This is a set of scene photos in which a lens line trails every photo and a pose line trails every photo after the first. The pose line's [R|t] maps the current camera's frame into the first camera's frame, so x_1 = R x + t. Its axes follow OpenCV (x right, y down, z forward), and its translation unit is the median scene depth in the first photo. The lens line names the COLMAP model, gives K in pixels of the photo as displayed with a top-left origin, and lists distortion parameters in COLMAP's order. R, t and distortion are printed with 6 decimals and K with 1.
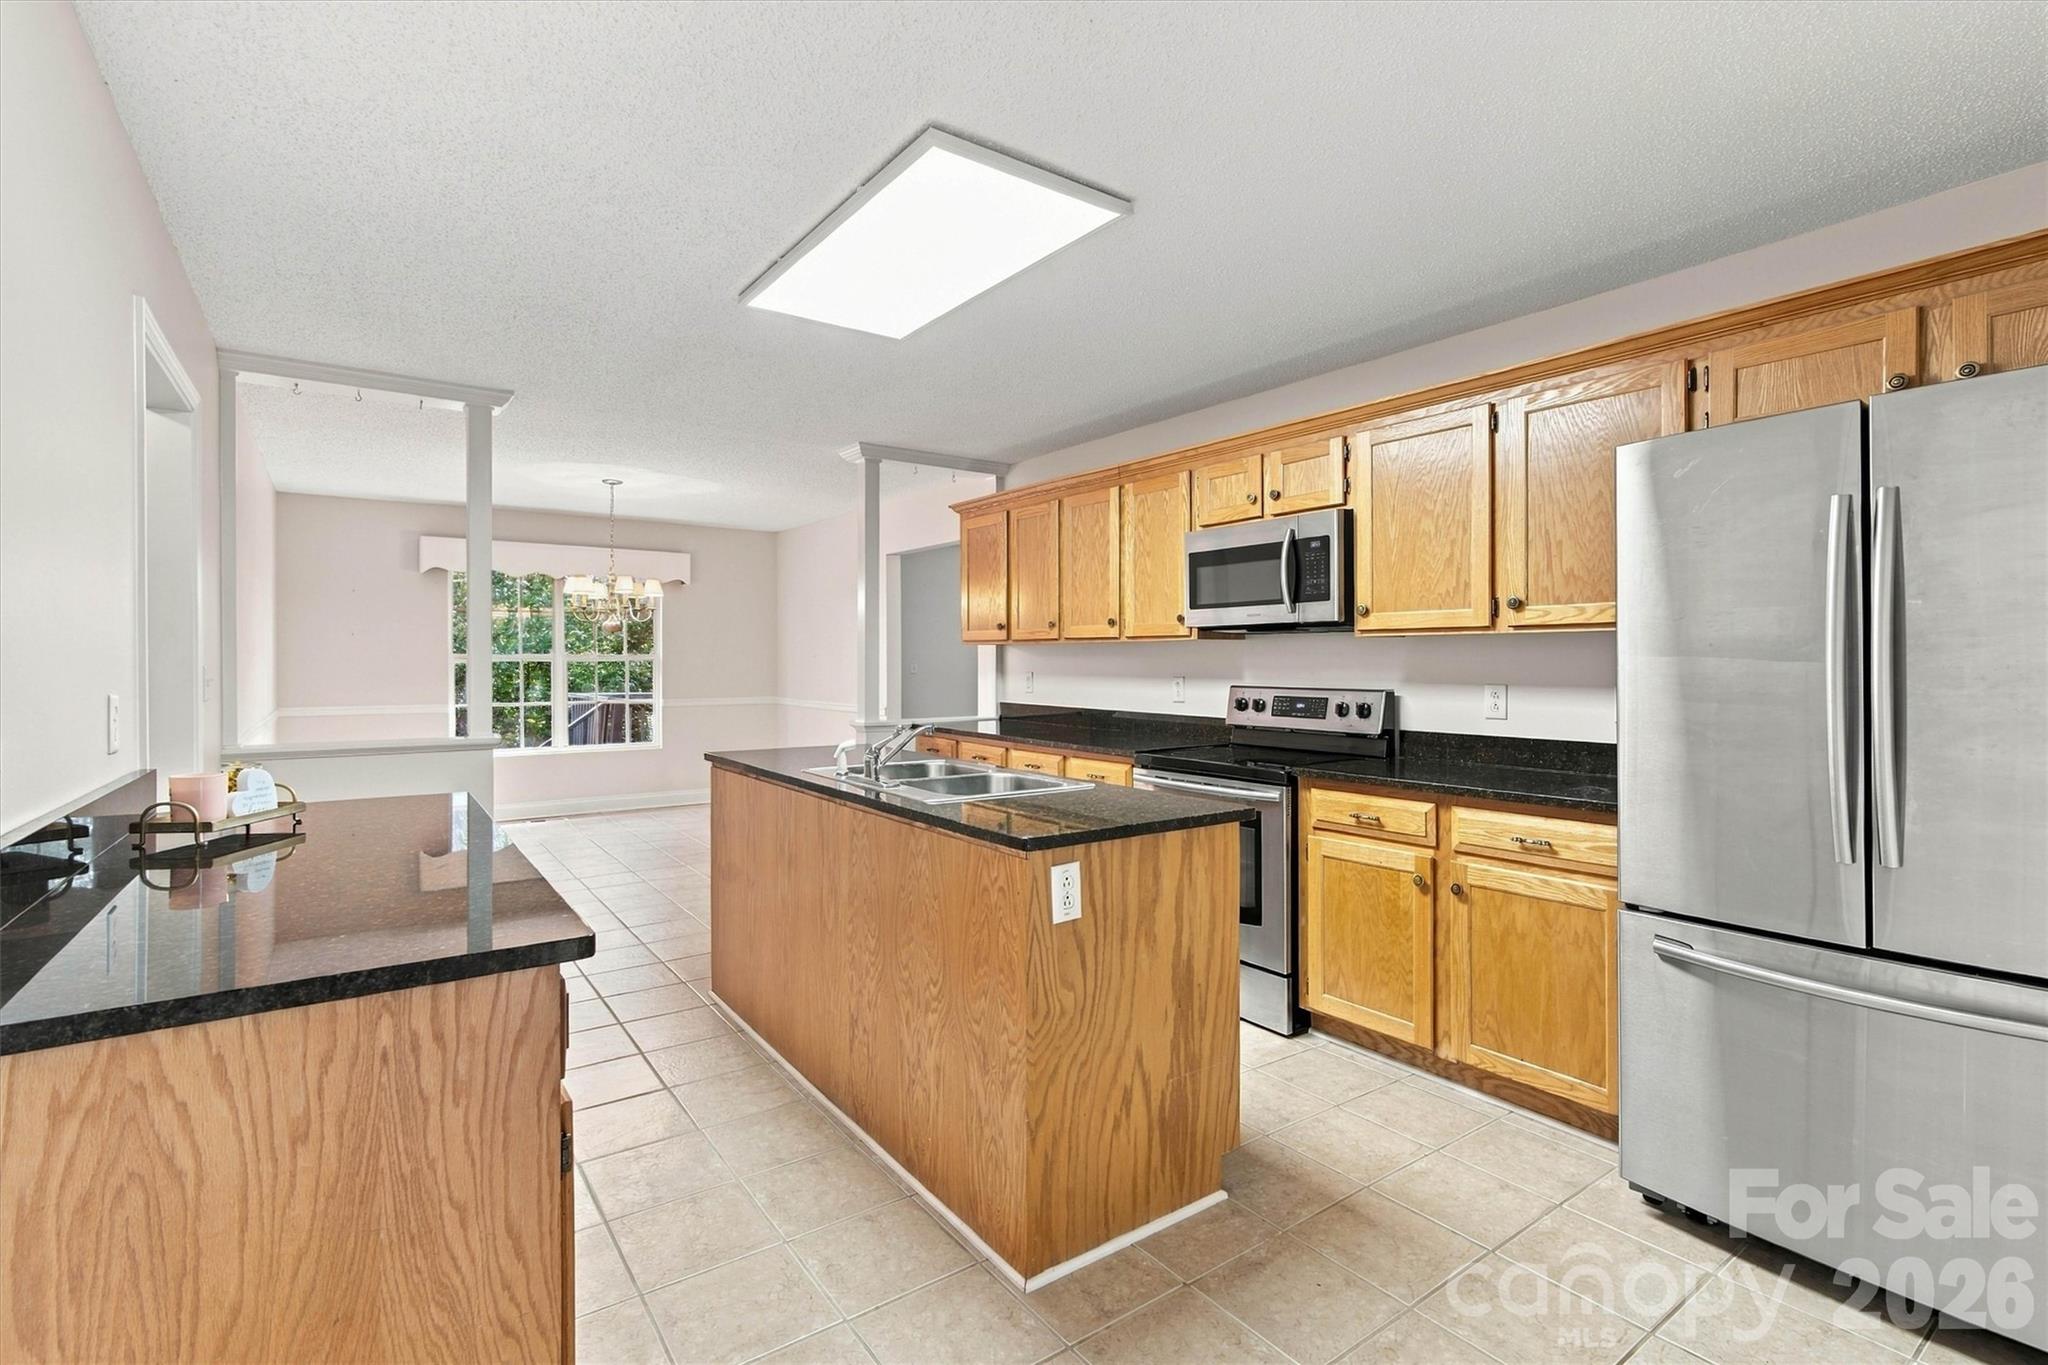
lens RADIAL K [[976.6, 0, 1034.2], [0, 976.6, 657.0], [0, 0, 1]] dist [0.001230, 0.000029]
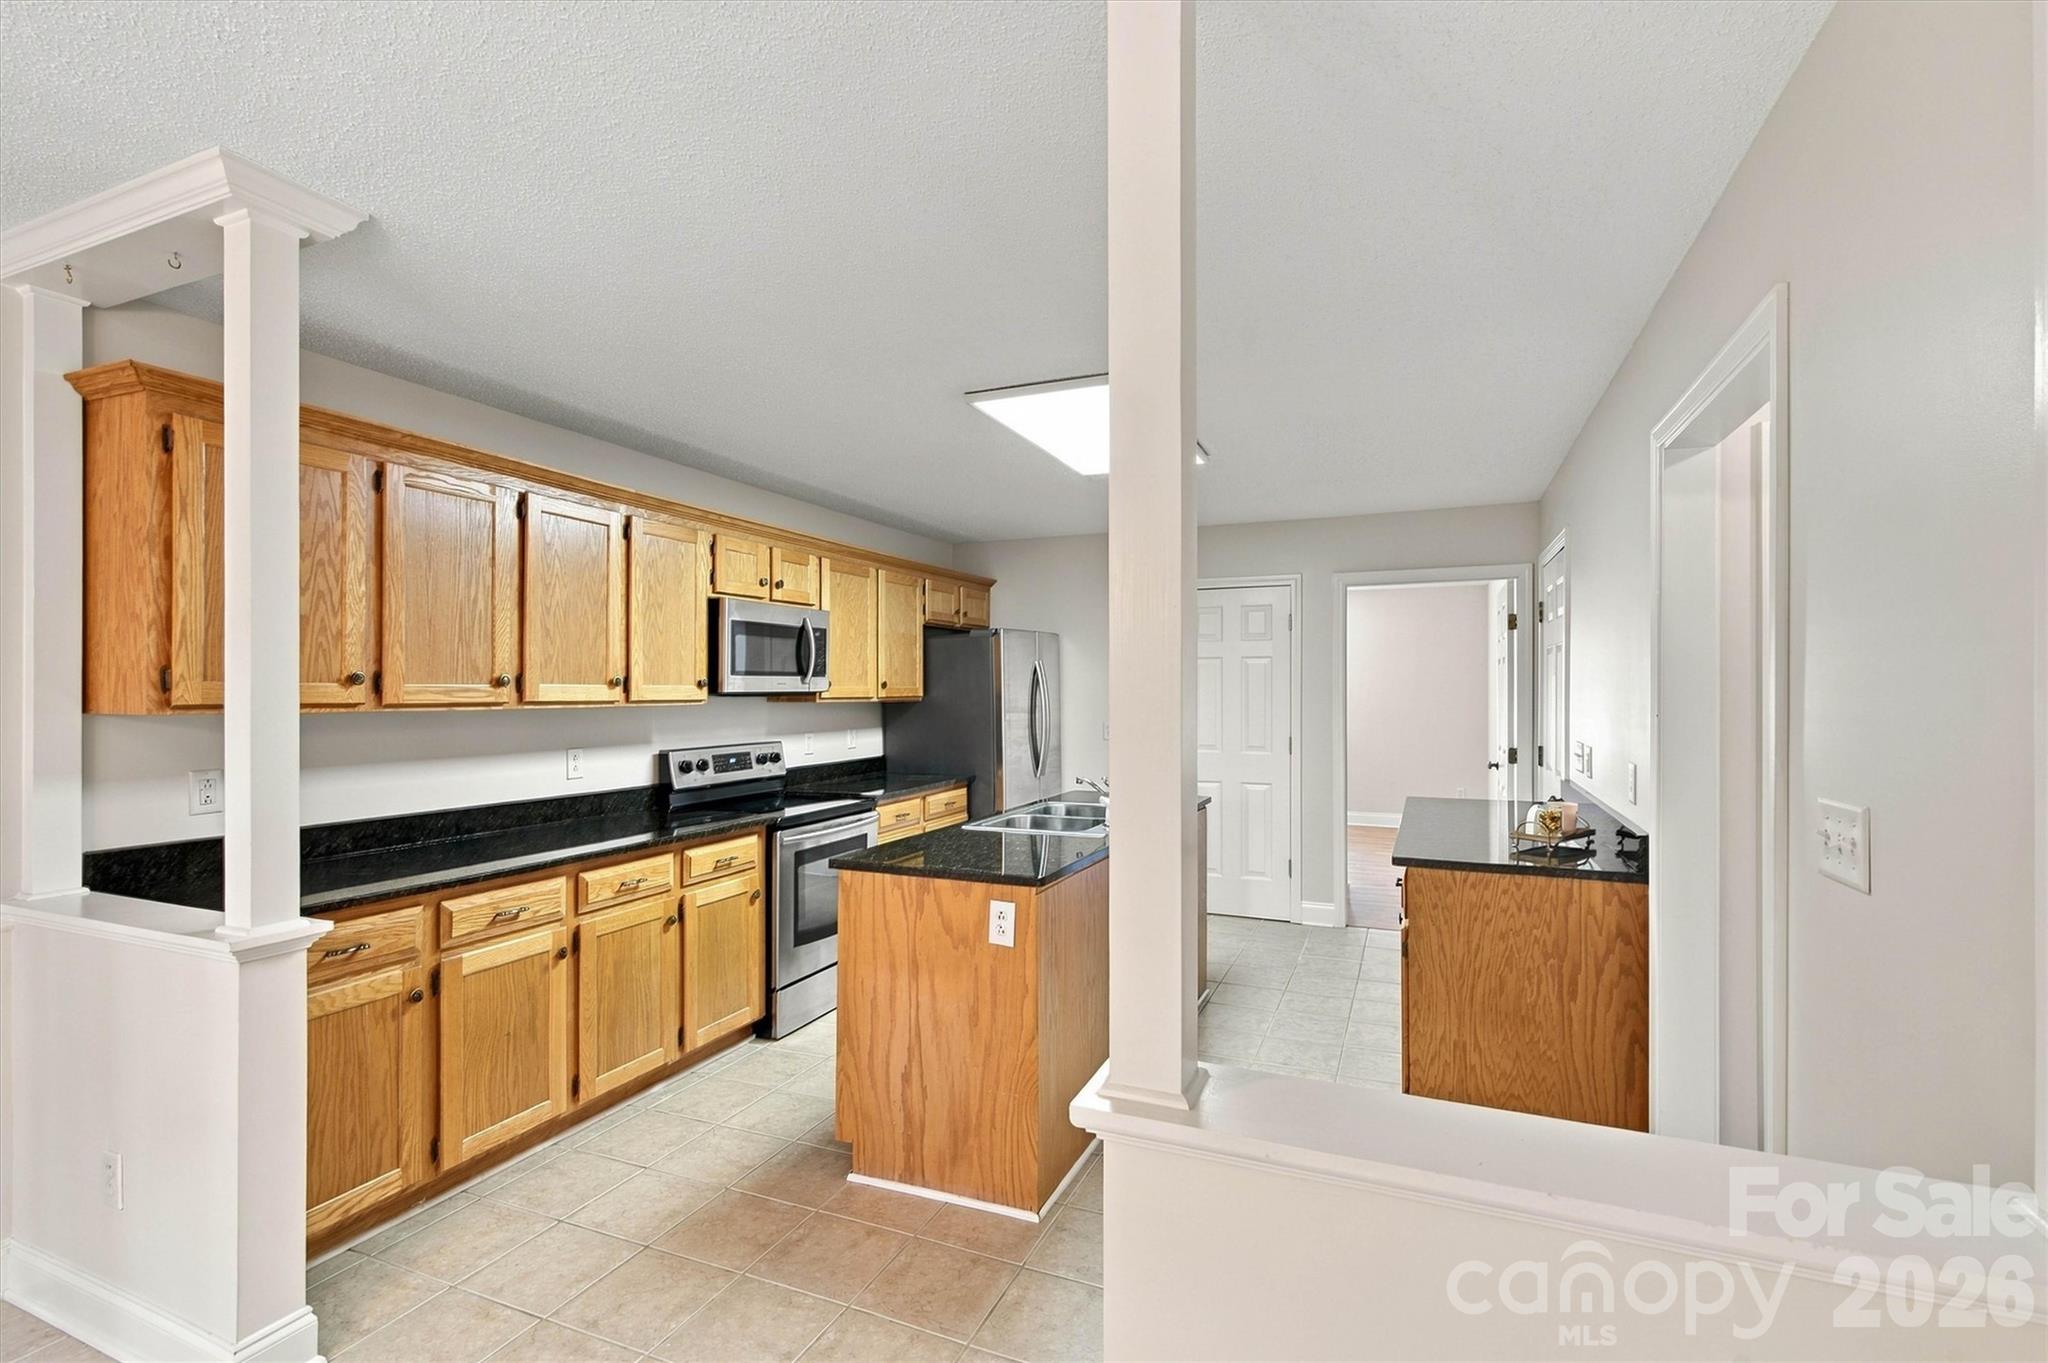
lens RADIAL K [[933.0, 0, 1024.0], [0, 933.0, 681.5], [0, 0, 1]] dist [0.000233, -0.000247]
pose [[-0.518641, 0.029465, 0.854484, -0.844506], [0.023627, 0.999518, -0.020125, -0.013621], [-0.854665, 0.009751, -0.519088, 1.260357]]
